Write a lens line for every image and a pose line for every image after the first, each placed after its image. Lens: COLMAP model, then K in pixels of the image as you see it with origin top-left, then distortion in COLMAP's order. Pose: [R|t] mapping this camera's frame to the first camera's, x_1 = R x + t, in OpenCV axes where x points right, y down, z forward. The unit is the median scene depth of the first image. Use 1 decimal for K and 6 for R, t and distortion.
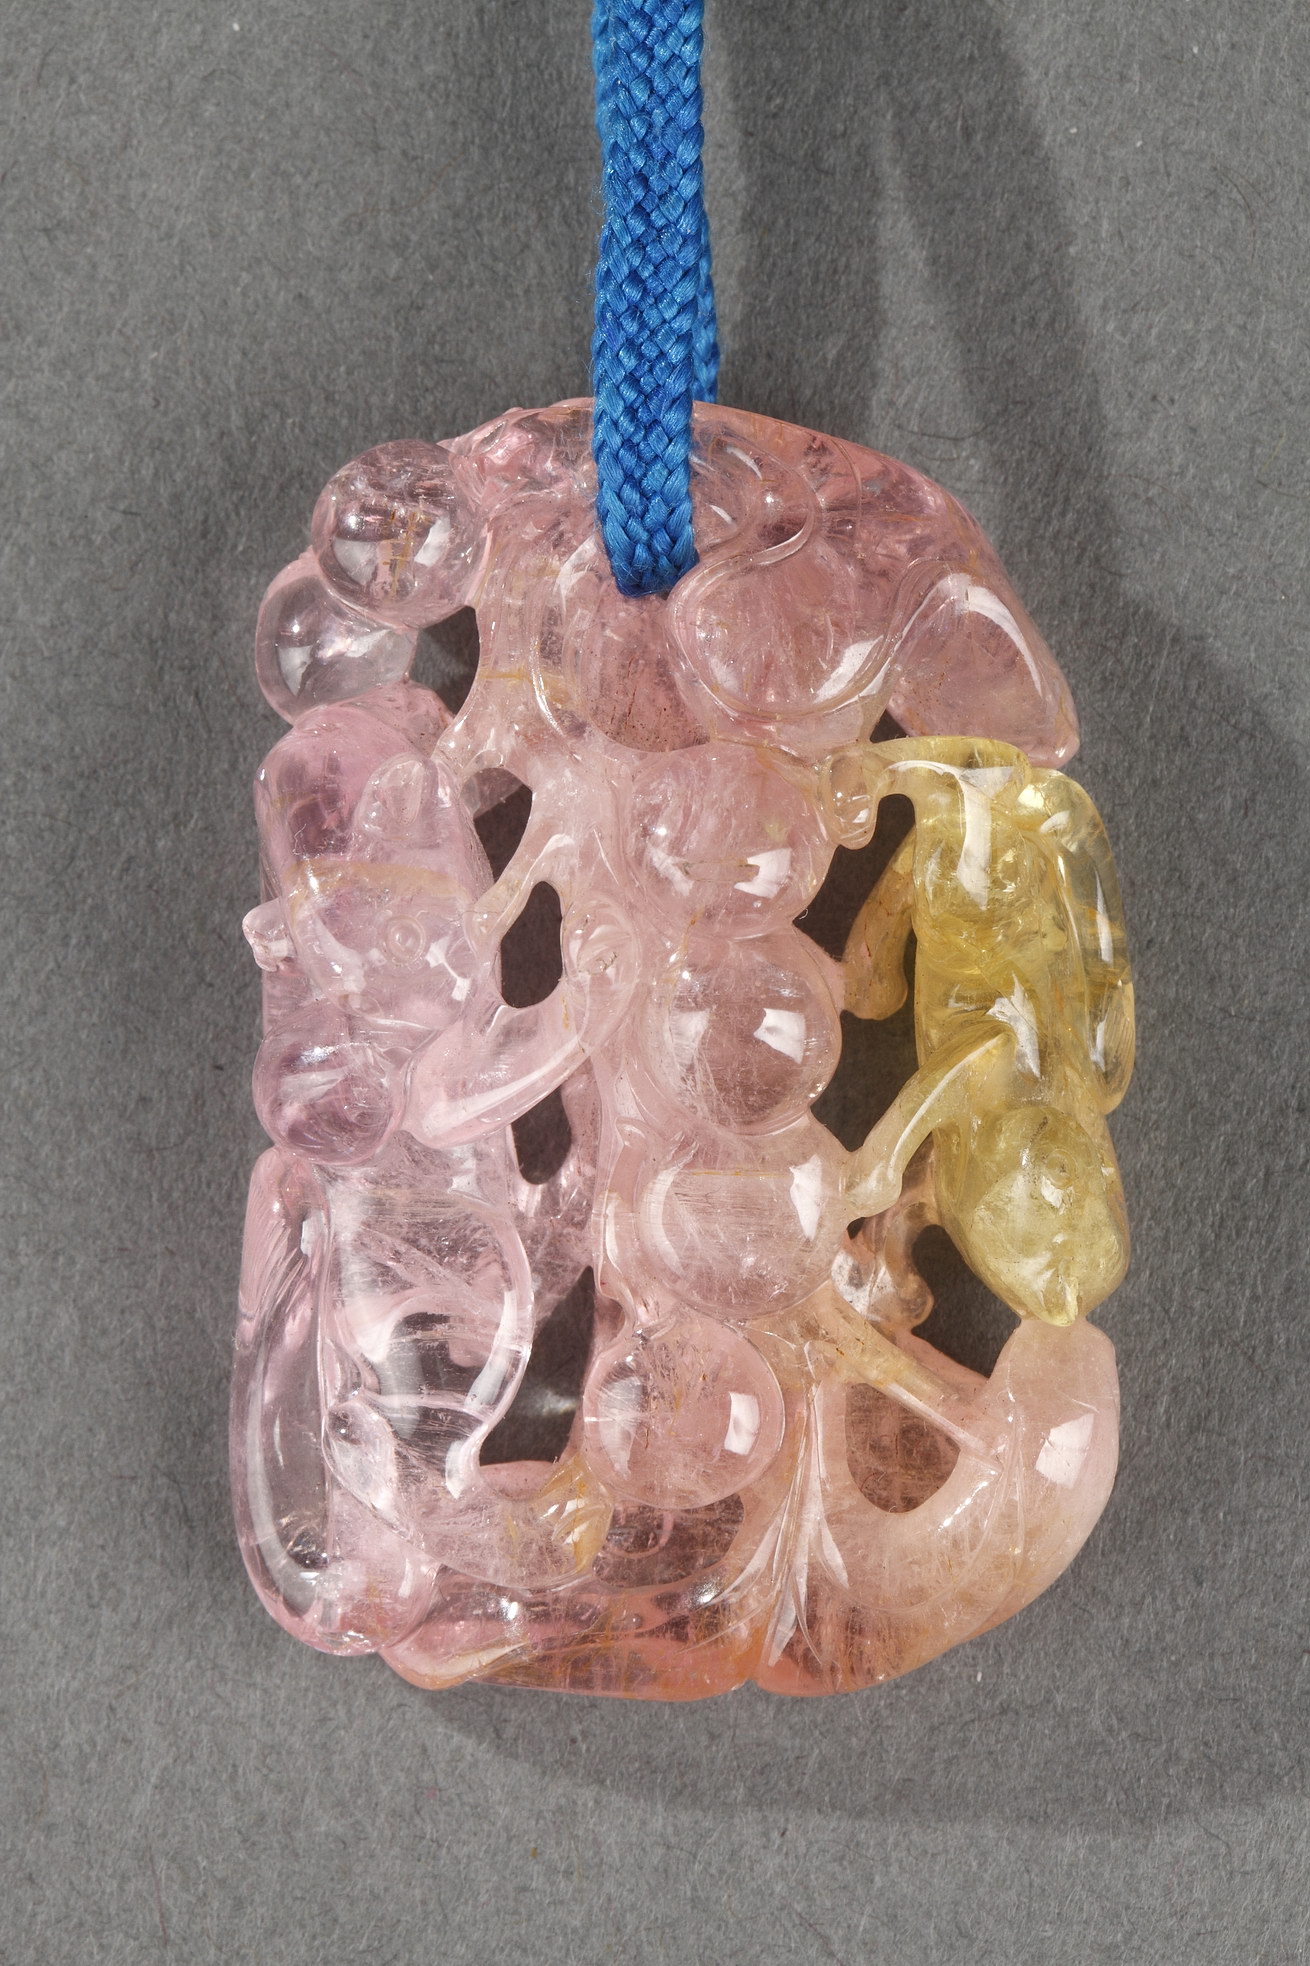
lens RADIAL K [[8081.9, 0, 655.0], [0, 8081.9, 983.0], [0, 0, 1]] dist [-0.162343, -5.785293]
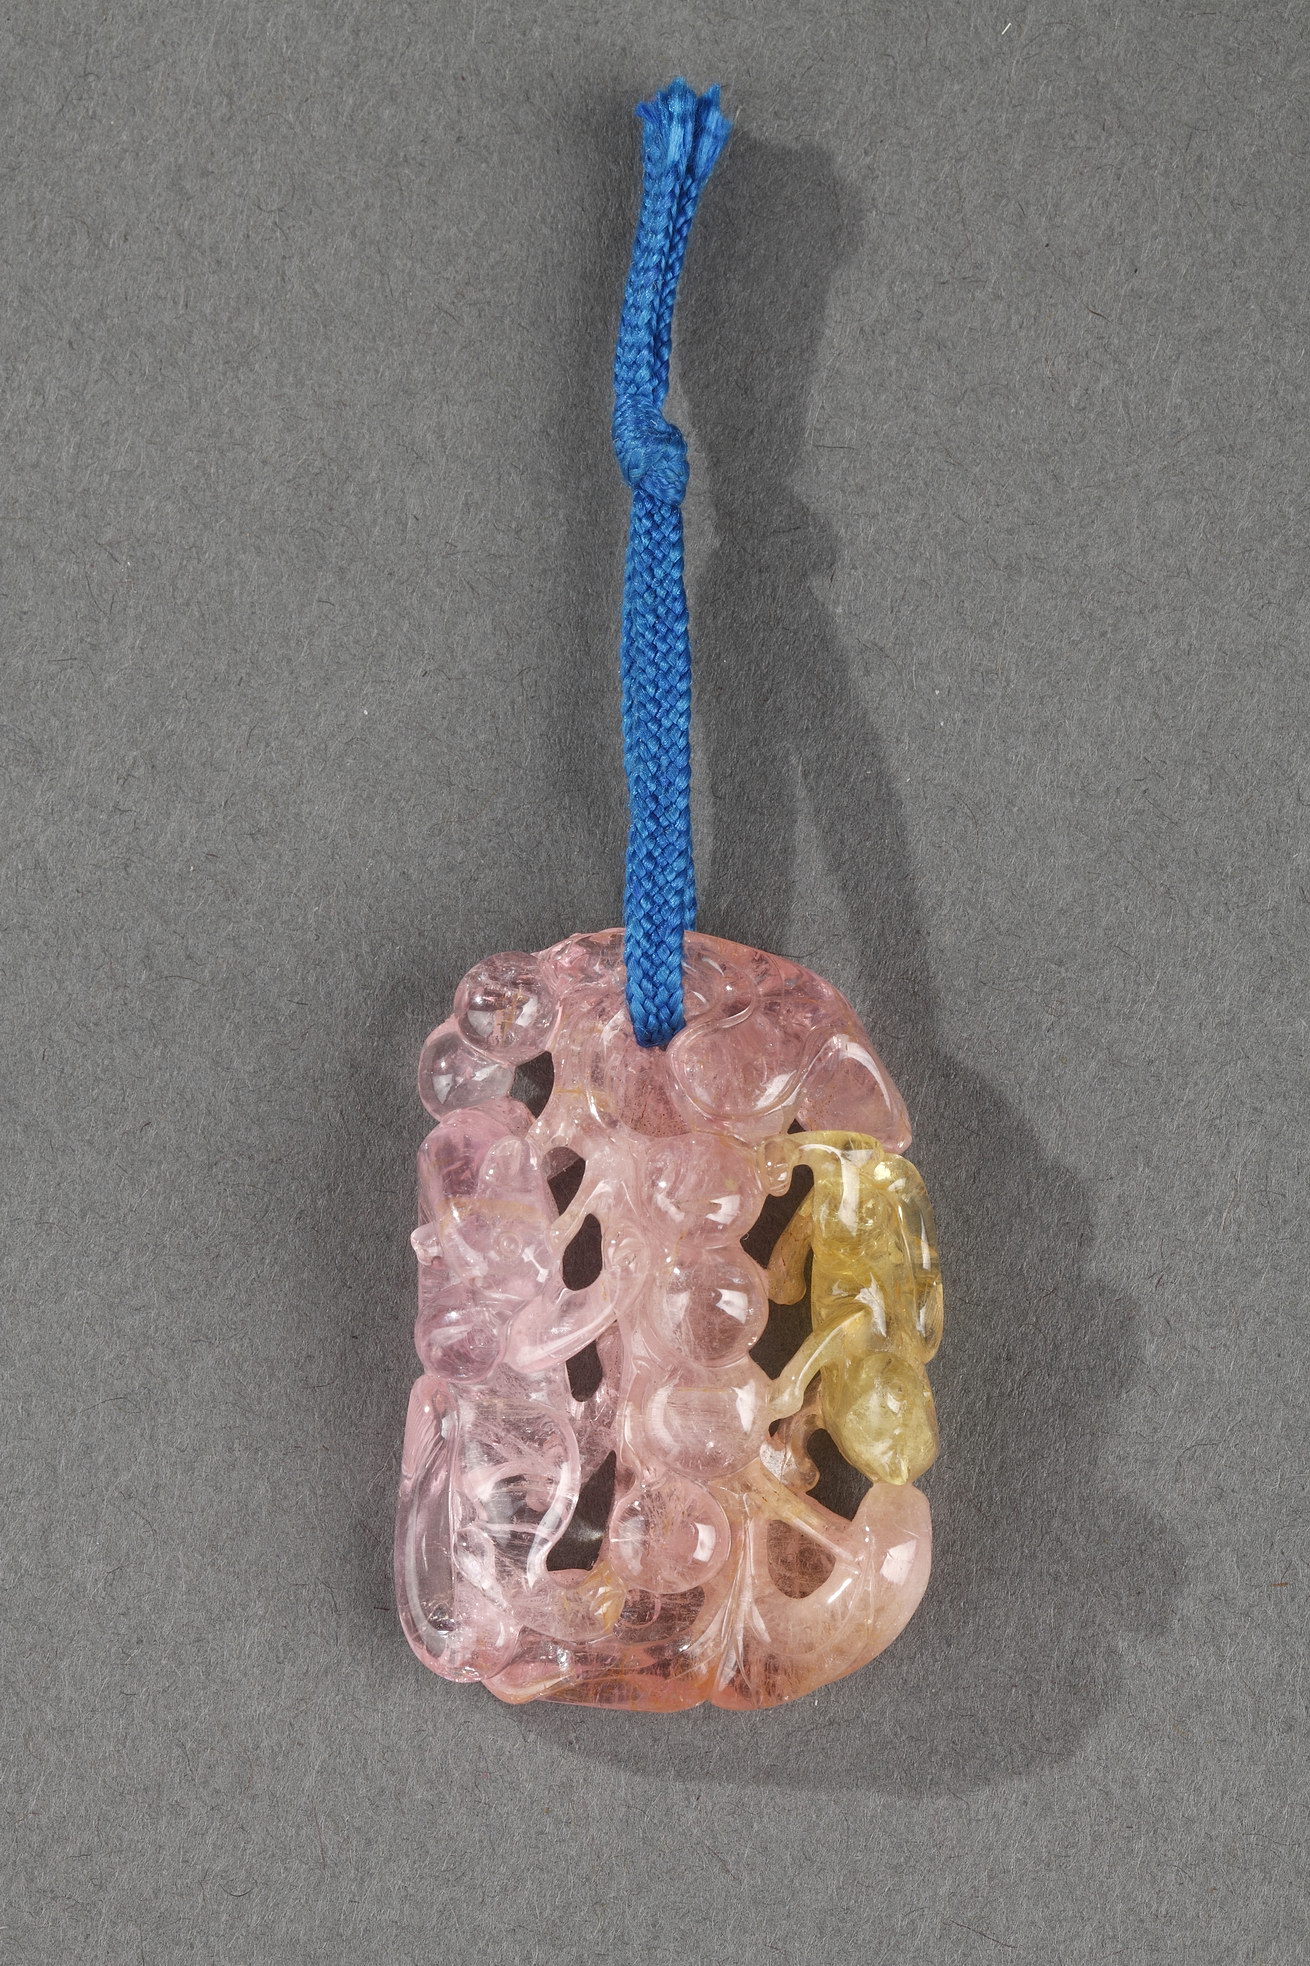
lens RADIAL K [[8081.9, 0, 655.0], [0, 8081.9, 983.0], [0, 0, 1]] dist [-0.162343, -5.785293]
pose [[0.999582, 0.015994, 0.024098, -0.041447], [-0.013769, 0.995862, -0.089827, 0.089288], [-0.025435, 0.089458, 0.995666, -0.666062]]
